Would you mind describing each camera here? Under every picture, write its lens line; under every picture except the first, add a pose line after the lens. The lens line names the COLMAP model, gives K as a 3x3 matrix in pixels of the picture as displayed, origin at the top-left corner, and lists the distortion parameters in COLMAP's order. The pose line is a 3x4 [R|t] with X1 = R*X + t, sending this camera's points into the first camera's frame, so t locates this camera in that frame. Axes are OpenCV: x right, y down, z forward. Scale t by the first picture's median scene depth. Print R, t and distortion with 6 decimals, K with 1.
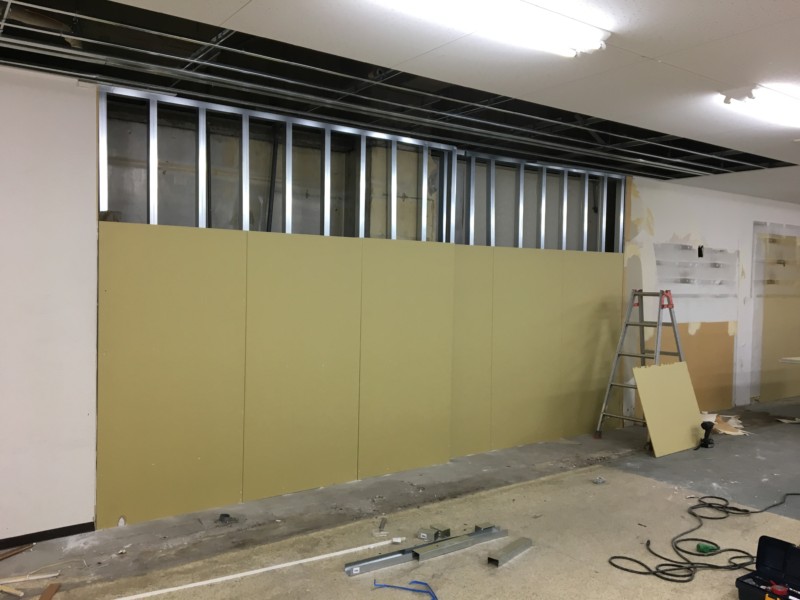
lens RADIAL K [[673.6, 0, 395.2], [0, 673.6, 300.2], [0, 0, 1]] dist [0.074841, -0.103021]
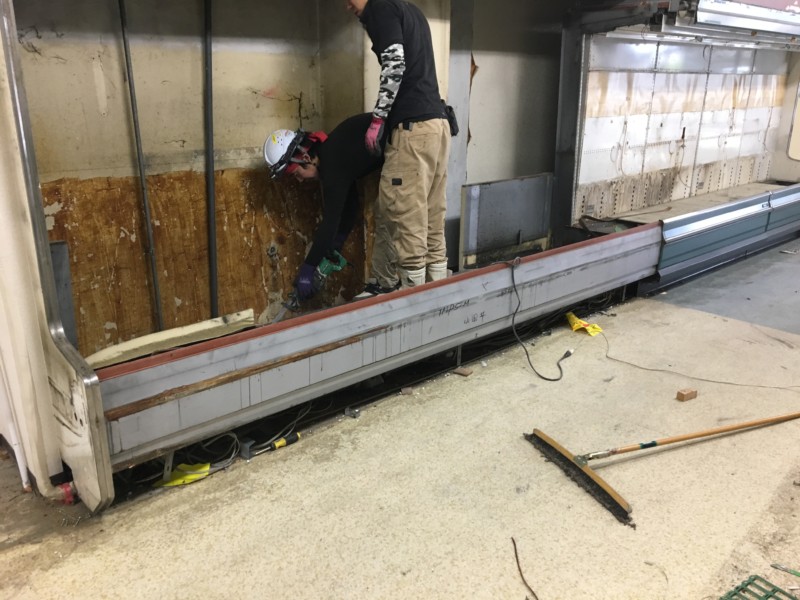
lens RADIAL K [[673.6, 0, 395.4], [0, 673.6, 302.4], [0, 0, 1]] dist [0.074841, -0.103021]
pose [[0.993867, -0.048039, 0.099606, -0.087820], [0.018910, 0.961277, 0.274936, 0.015944], [-0.108957, -0.271366, 0.956289, 0.267174]]
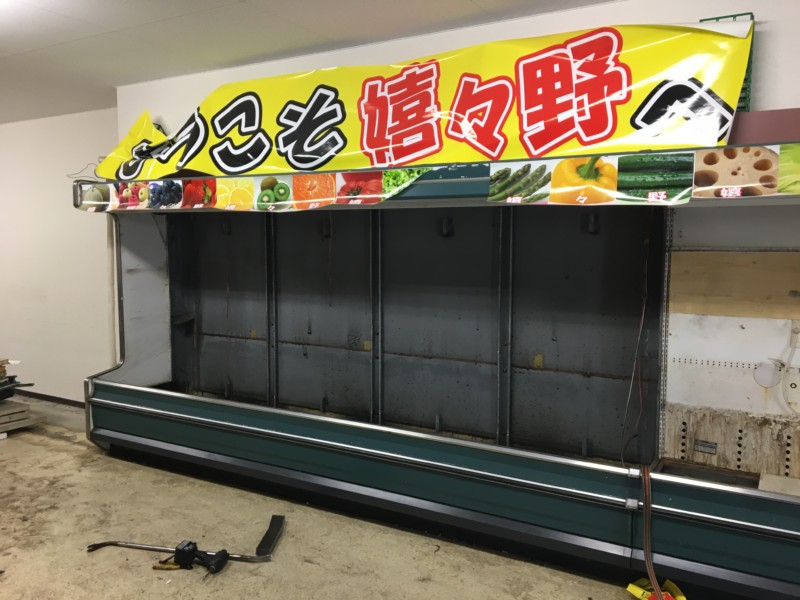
lens RADIAL K [[673.6, 0, 398.5], [0, 673.6, 300.1], [0, 0, 1]] dist [0.074841, -0.103021]
pose [[0.394771, 0.063415, -0.916589, 0.761139], [-0.033415, 0.997946, 0.054652, -0.005394], [0.918172, 0.009053, 0.396079, 0.671734]]
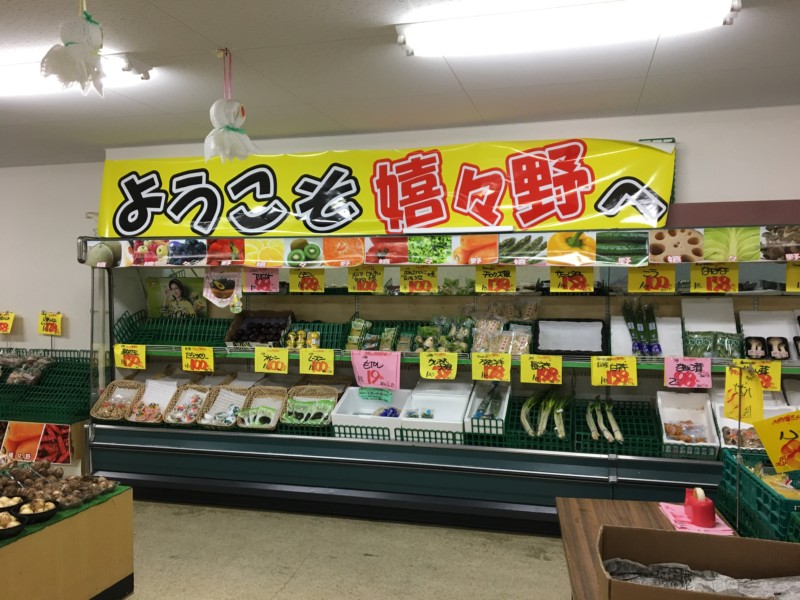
lens RADIAL K [[673.6, 0, 400.7], [0, 673.6, 303.4], [0, 0, 1]] dist [0.074841, -0.103021]
pose [[0.628352, 0.006835, -0.777899, 0.786012], [-0.014026, 0.999898, -0.002544, -0.010019], [0.777803, 0.012509, 0.628384, 0.392521]]
